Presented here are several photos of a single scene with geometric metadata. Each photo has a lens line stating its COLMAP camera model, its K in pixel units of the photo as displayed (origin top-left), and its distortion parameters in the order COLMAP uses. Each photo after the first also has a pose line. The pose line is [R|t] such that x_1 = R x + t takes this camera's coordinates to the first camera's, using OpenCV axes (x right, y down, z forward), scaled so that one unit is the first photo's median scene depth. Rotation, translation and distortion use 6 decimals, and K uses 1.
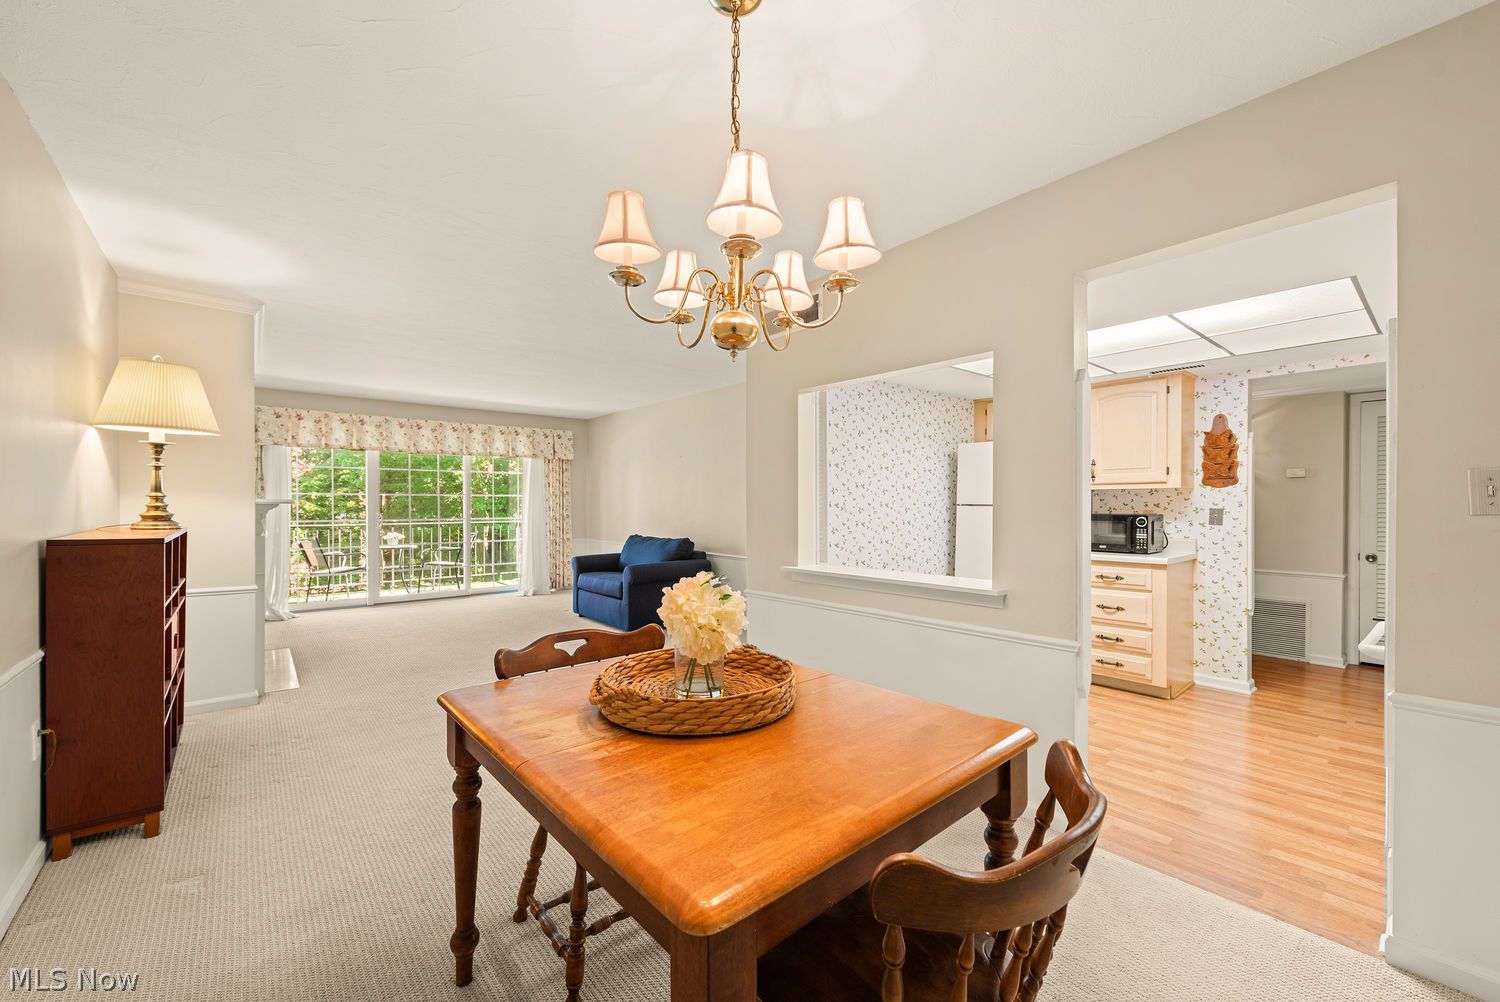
lens RADIAL K [[596.9, 0, 751.2], [0, 596.9, 508.1], [0, 0, 1]] dist [-0.000032, -0.000075]
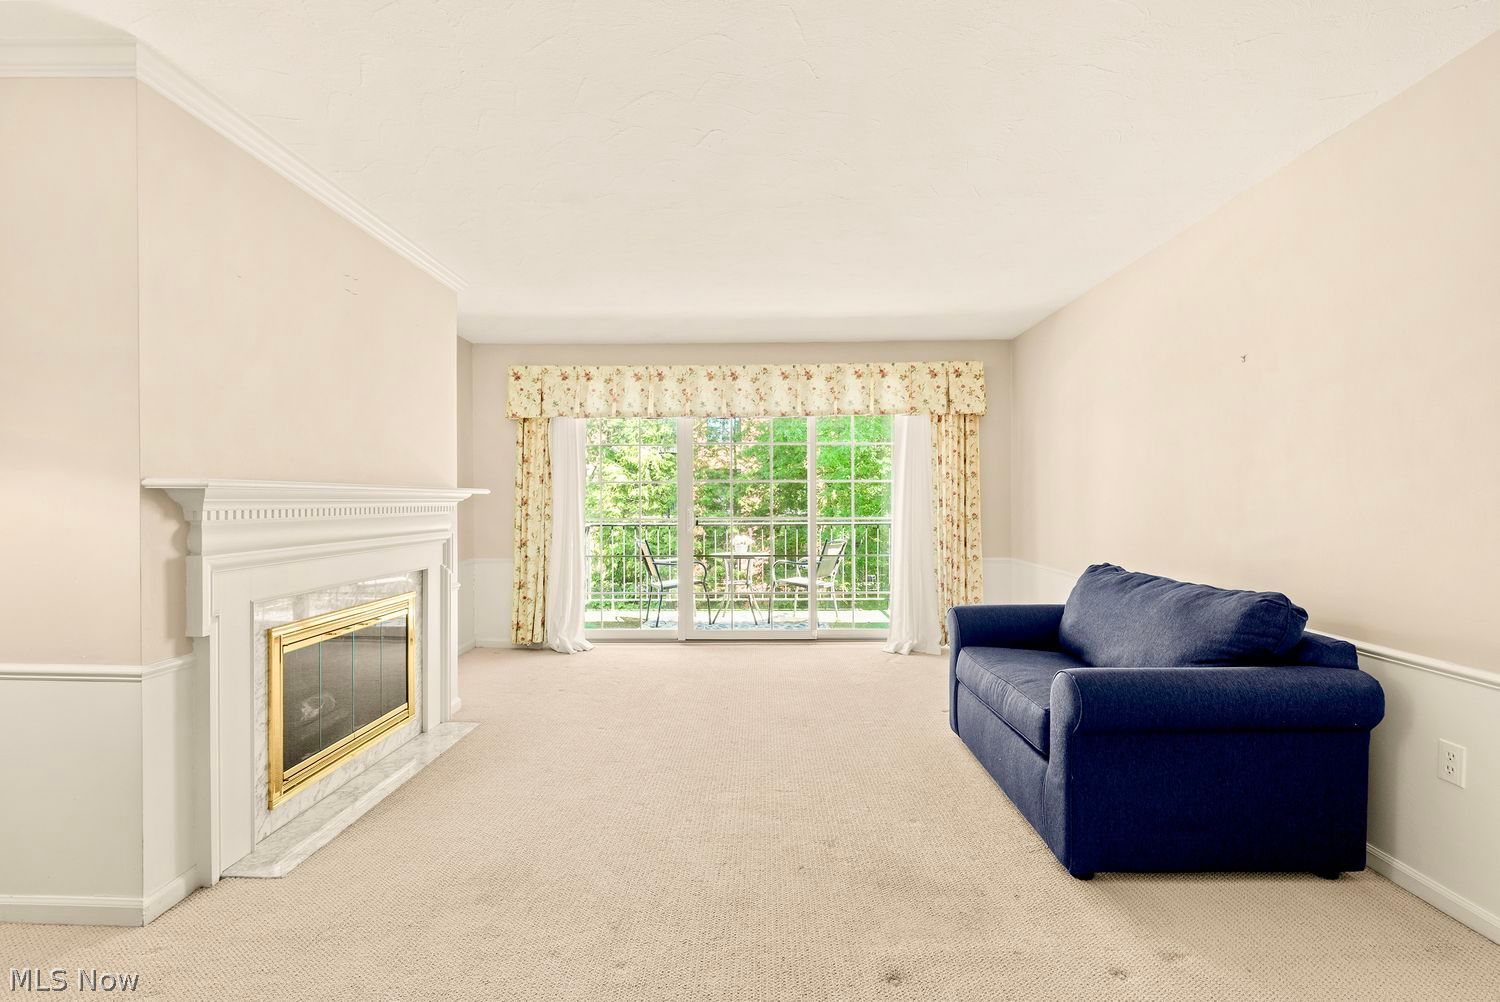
lens RADIAL K [[647.1, 0, 748.7], [0, 647.1, 505.3], [0, 0, 1]] dist [-0.002053, -0.000833]
pose [[0.749013, 0.001261, -0.662554, -0.076069], [0.000124, 0.999998, 0.002044, 0.002522], [0.662555, -0.001613, 0.749012, 0.469132]]
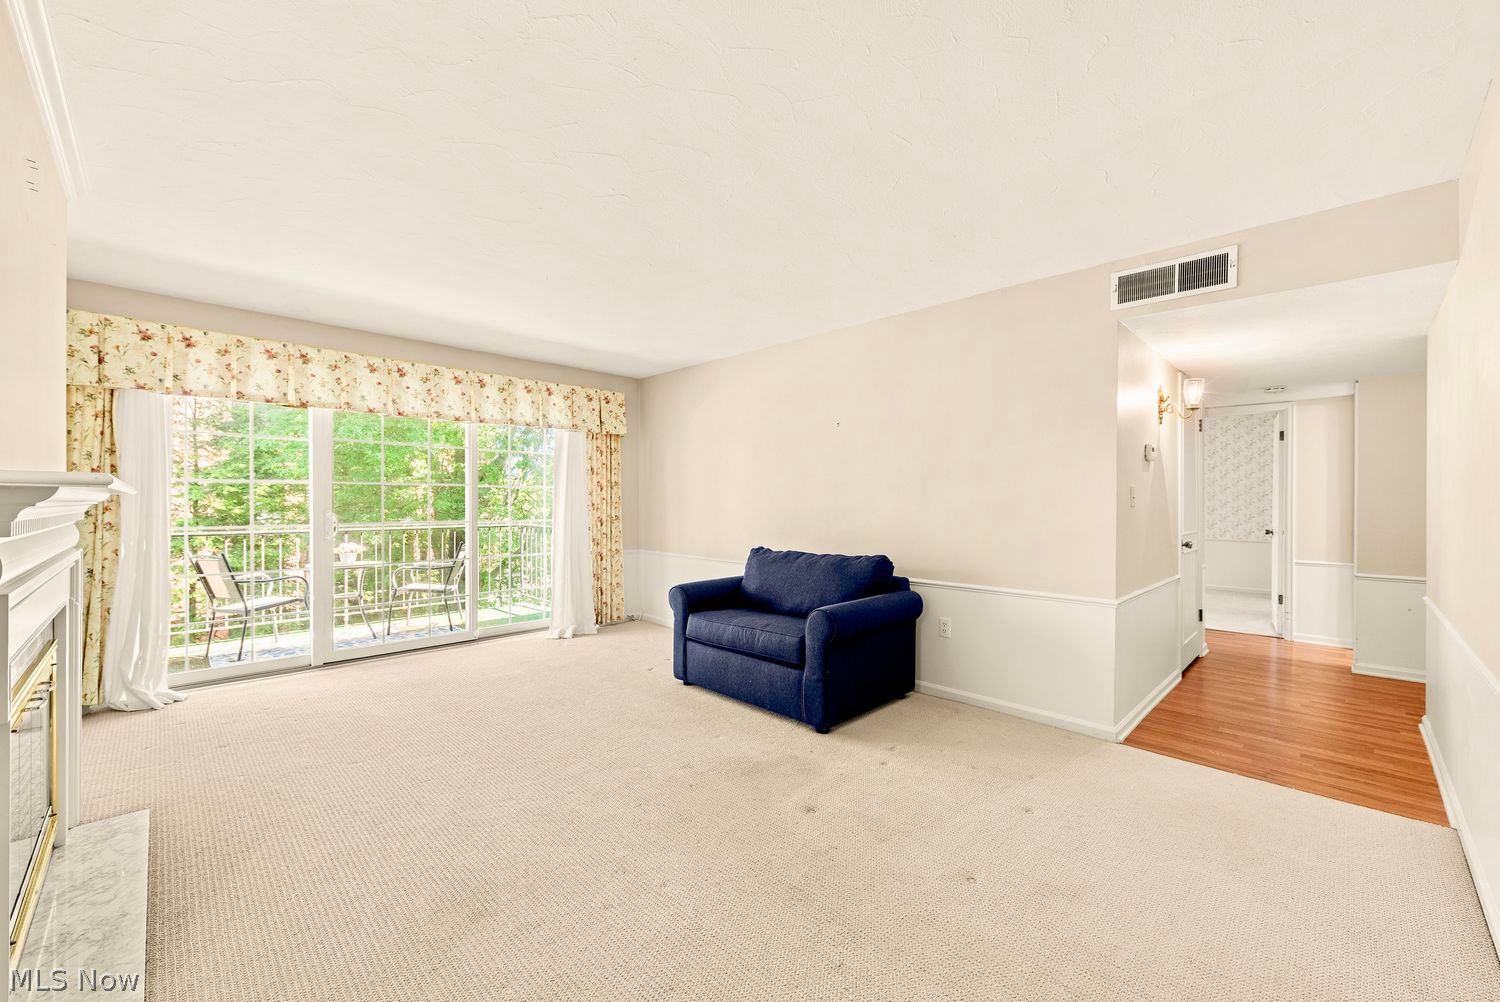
lens RADIAL K [[596.2, 0, 748.0], [0, 596.2, 505.4], [0, 0, 1]] dist [-0.000442, -0.000794]
pose [[0.996635, 0.000585, 0.081965, -0.244110], [-0.000362, 0.999996, -0.002732, 0.001658], [-0.081966, 0.002693, 0.996632, 0.350074]]
